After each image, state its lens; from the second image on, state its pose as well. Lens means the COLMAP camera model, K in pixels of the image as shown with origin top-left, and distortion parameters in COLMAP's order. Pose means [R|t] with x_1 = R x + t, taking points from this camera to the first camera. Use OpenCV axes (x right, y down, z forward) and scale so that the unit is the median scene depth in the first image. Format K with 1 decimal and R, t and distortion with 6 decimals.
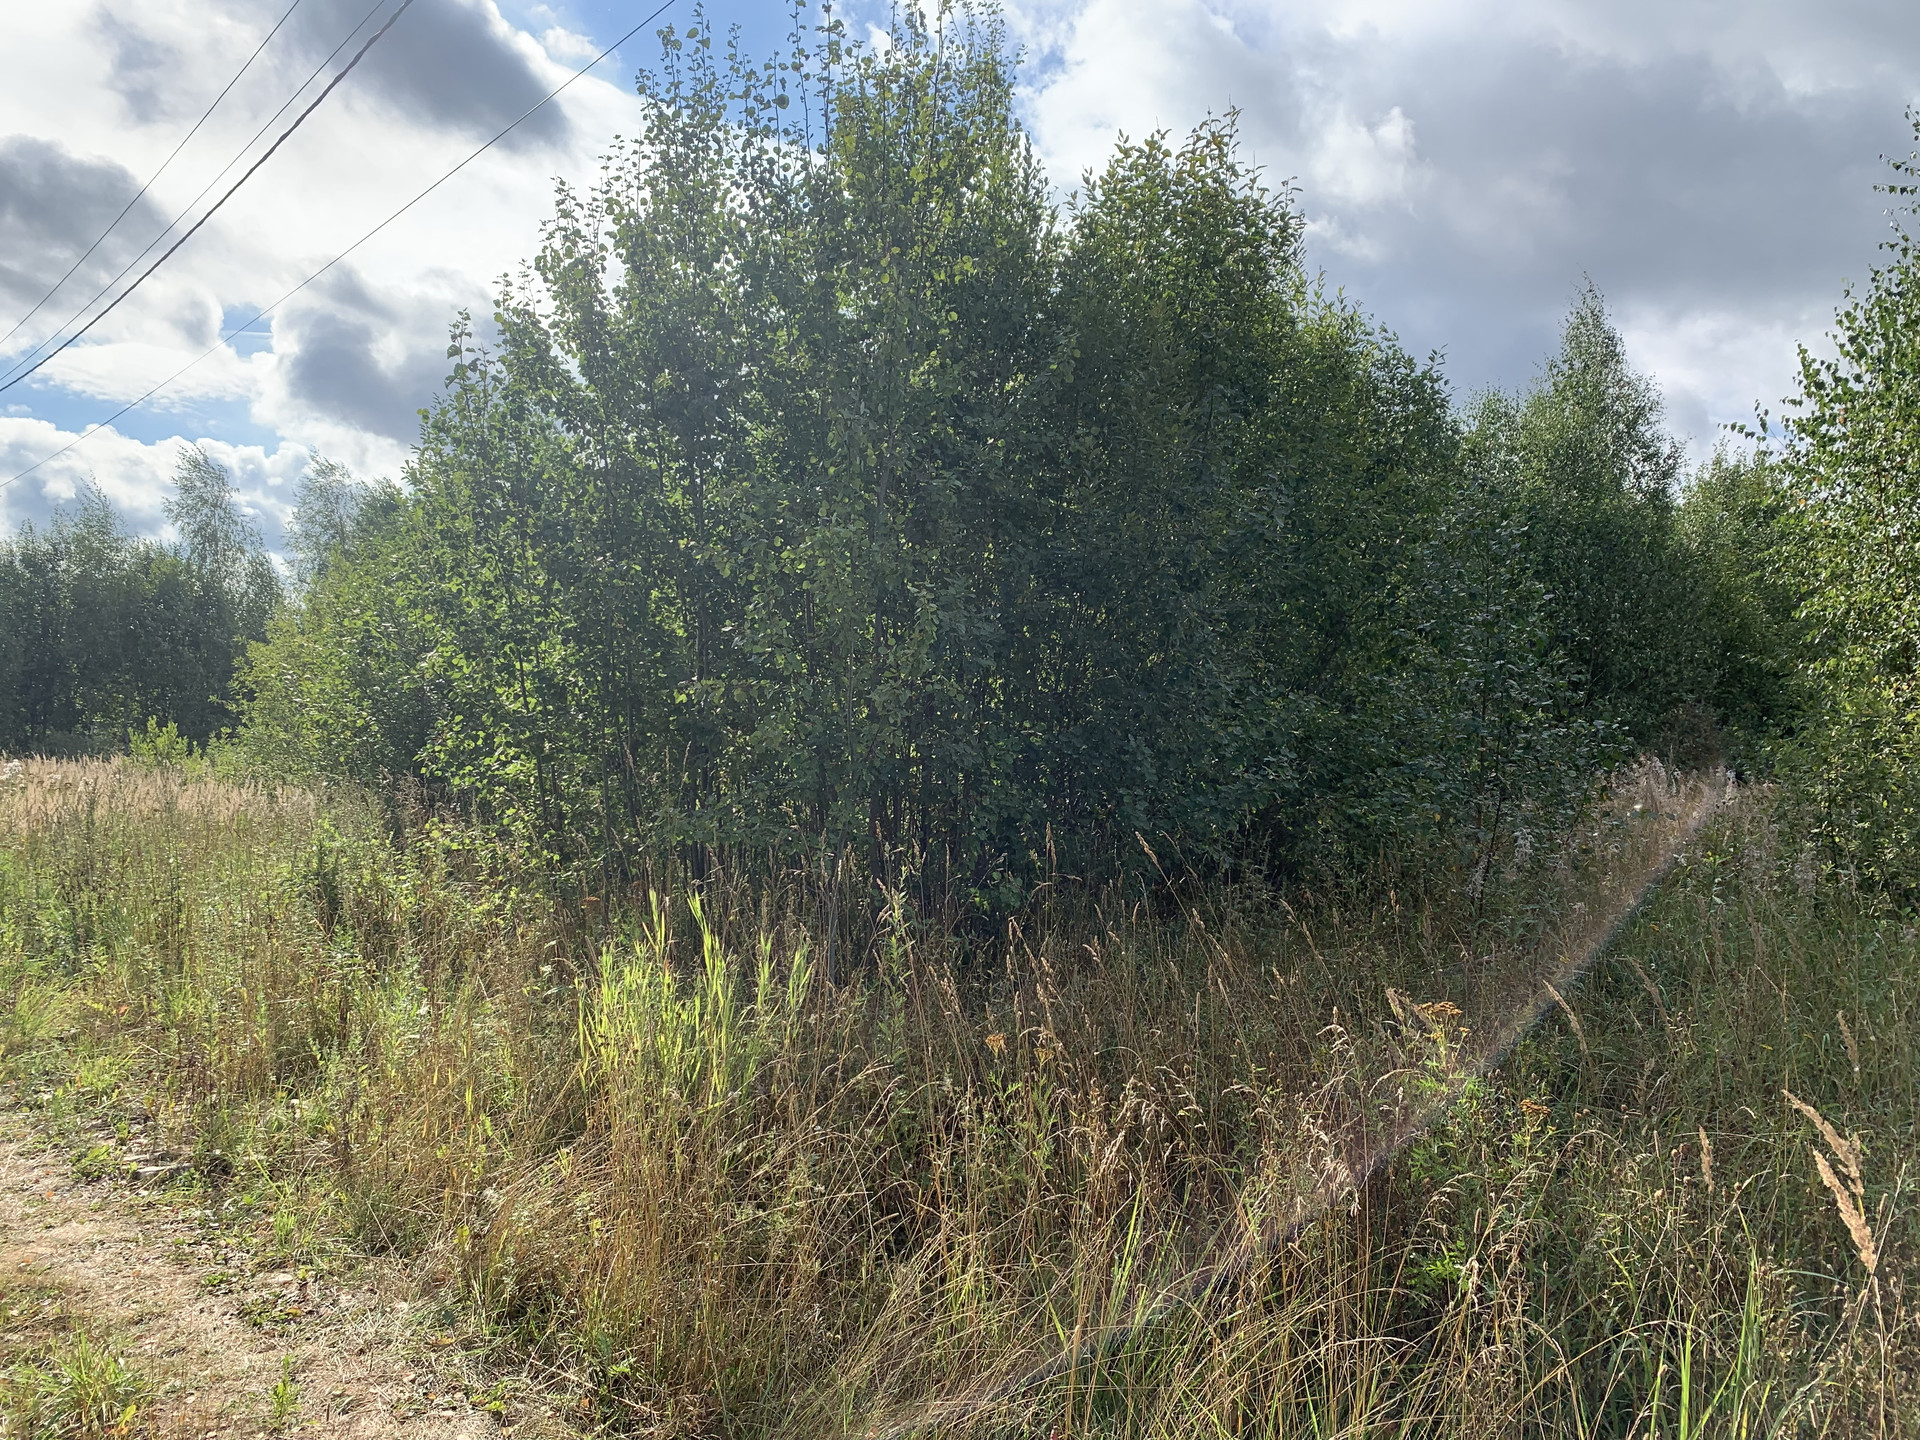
lens RADIAL K [[1470.9, 0, 997.3], [0, 1470.9, 716.4], [0, 0, 1]] dist [0.034742, -0.047382]
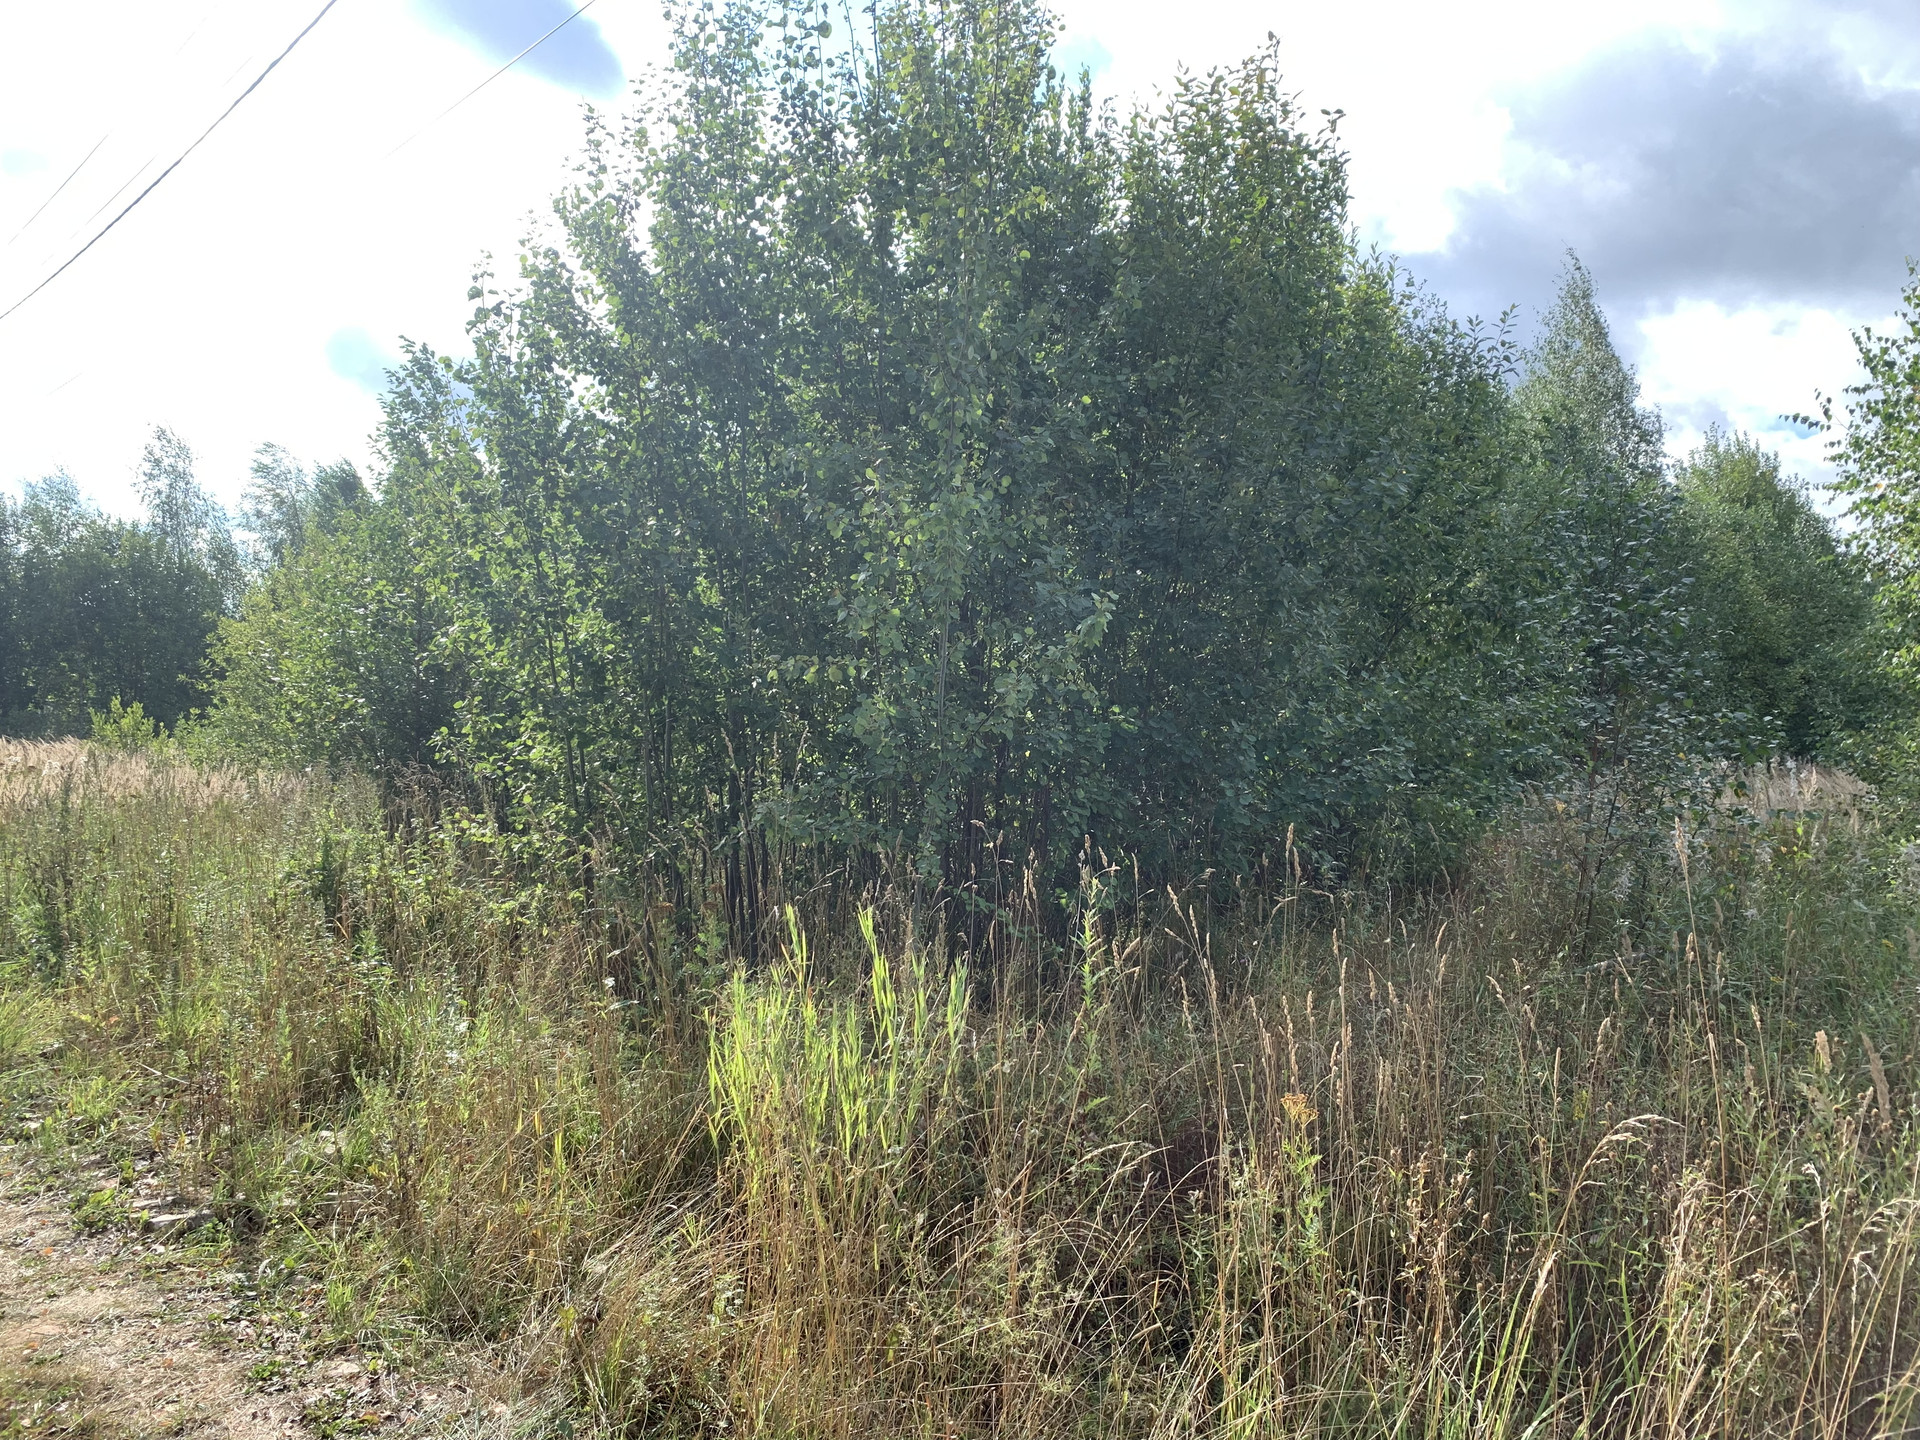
lens RADIAL K [[1470.9, 0, 1002.7], [0, 1470.9, 736.5], [0, 0, 1]] dist [0.034742, -0.047382]
pose [[0.999588, 0.006626, 0.027913, -0.087455], [-0.007246, 0.999728, 0.022163, 0.002388], [-0.027758, -0.022357, 0.999365, 0.104352]]
